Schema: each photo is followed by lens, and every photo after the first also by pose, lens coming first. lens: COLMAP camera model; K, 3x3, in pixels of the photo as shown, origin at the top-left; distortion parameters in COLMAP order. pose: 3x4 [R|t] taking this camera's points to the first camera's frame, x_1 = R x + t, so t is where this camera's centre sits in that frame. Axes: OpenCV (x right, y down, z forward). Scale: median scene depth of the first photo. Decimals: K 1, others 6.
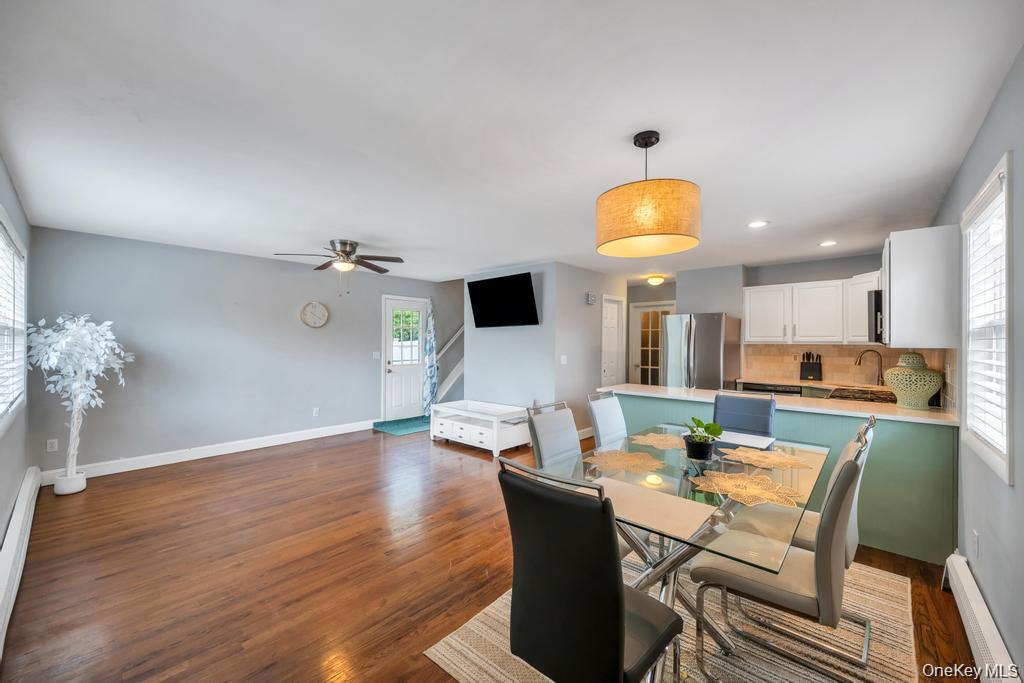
lens RADIAL K [[401.3, 0, 513.5], [0, 401.3, 340.5], [0, 0, 1]] dist [0.001779, -0.000856]
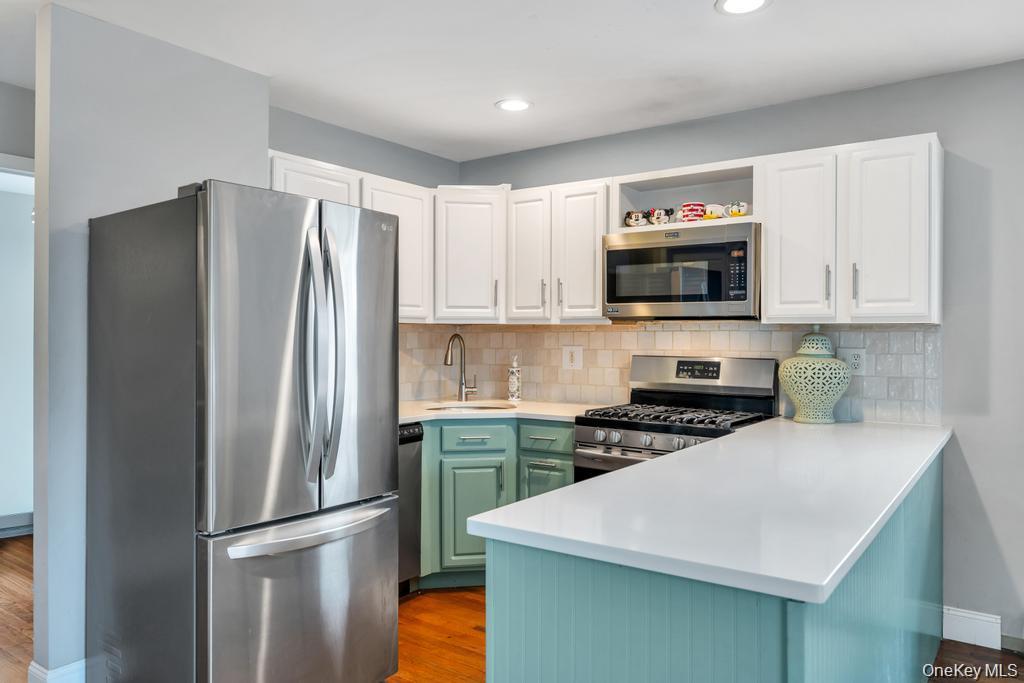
lens RADIAL K [[719.3, 0, 513.4], [0, 719.3, 339.1], [0, 0, 1]] dist [-0.012363, 0.003750]
pose [[-0.100275, -0.005286, 0.994946, -0.039118], [-0.004289, 0.999979, 0.004880, 0.021574], [-0.994950, -0.003778, -0.100296, 0.900885]]
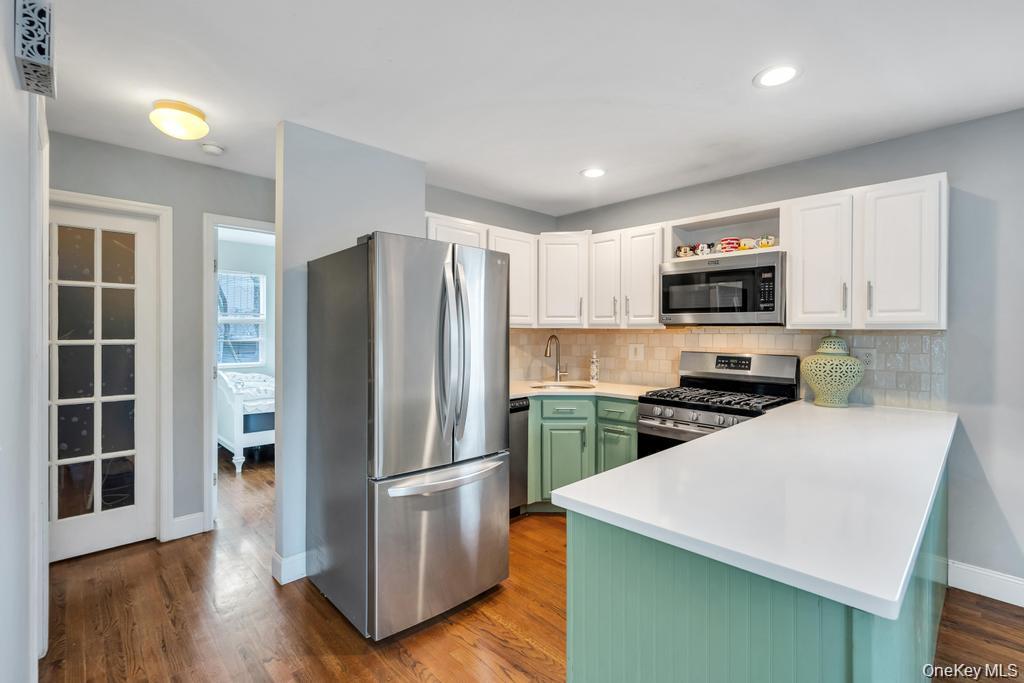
lens RADIAL K [[464.4, 0, 513.1], [0, 464.4, 333.7], [0, 0, 1]] dist [-0.002123, -0.000425]
pose [[0.075105, -0.004306, 0.997166, 0.015183], [-0.004591, 0.999979, 0.004664, 0.014440], [-0.997165, -0.004928, 0.075084, 0.892313]]
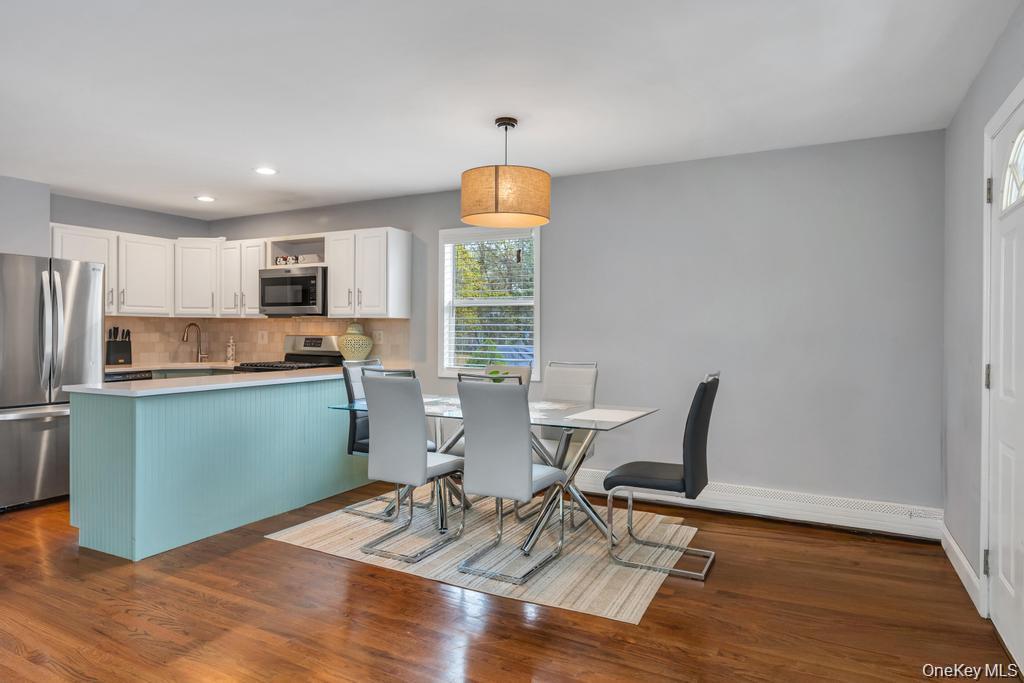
lens RADIAL K [[605.4, 0, 509.2], [0, 605.4, 337.8], [0, 0, 1]] dist [-0.004428, -0.000700]
pose [[-0.244254, -0.012159, 0.969635, -0.526206], [-0.007100, 0.999917, 0.010751, 0.031523], [-0.969685, -0.004258, -0.244320, 0.569042]]
